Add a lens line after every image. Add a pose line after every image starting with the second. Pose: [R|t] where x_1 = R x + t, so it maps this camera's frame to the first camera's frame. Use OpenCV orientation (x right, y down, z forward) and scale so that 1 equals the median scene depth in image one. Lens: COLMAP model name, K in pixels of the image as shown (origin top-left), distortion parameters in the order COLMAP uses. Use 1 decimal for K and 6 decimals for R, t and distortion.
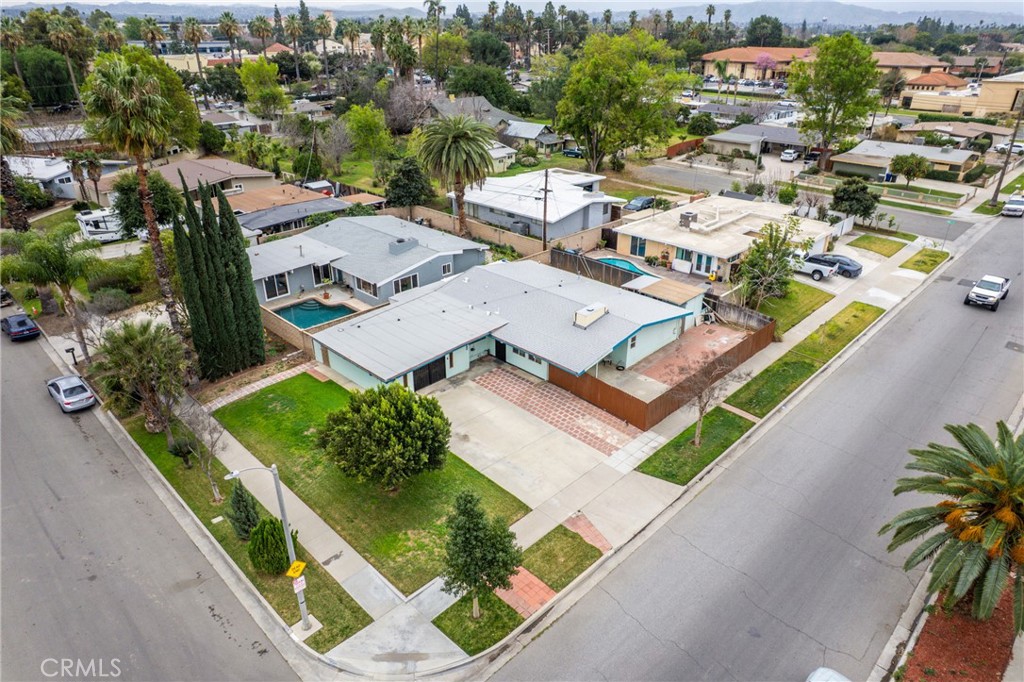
lens RADIAL K [[635.0, 0, 512.0], [0, 635.0, 341.0], [0, 0, 1]] dist [-0.004318, 0.001172]
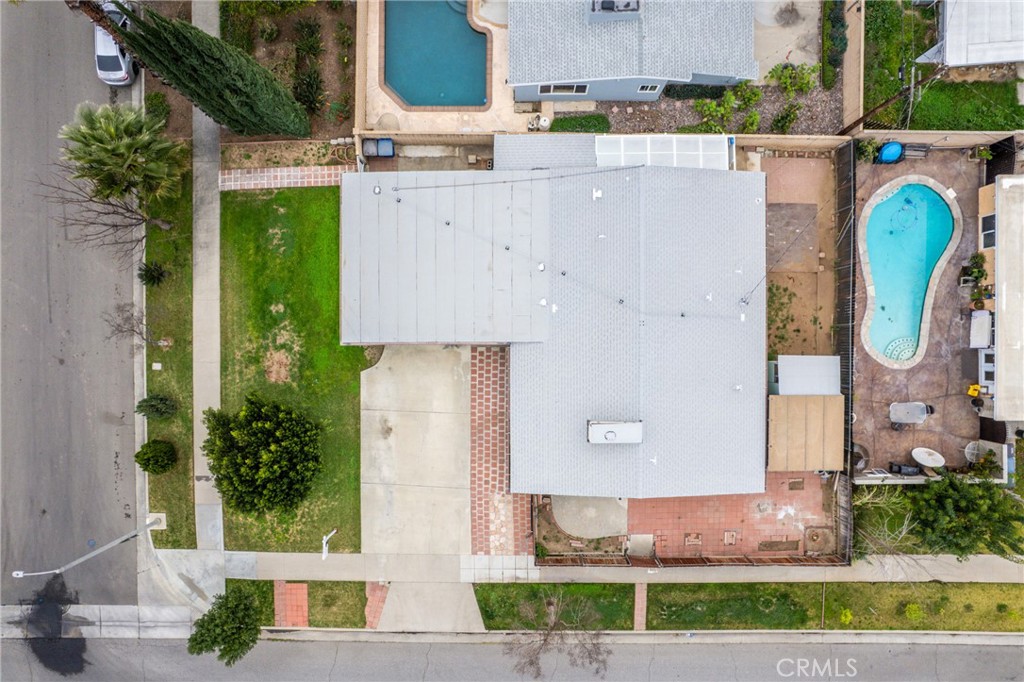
lens RADIAL K [[635.0, 0, 512.0], [0, 635.0, 341.0], [0, 0, 1]] dist [-0.004318, 0.001172]
pose [[0.703124, 0.711035, 0.006759, -0.049011], [-0.314334, 0.302283, 0.899900, -0.854835], [0.637817, -0.634866, 0.436045, 0.833730]]
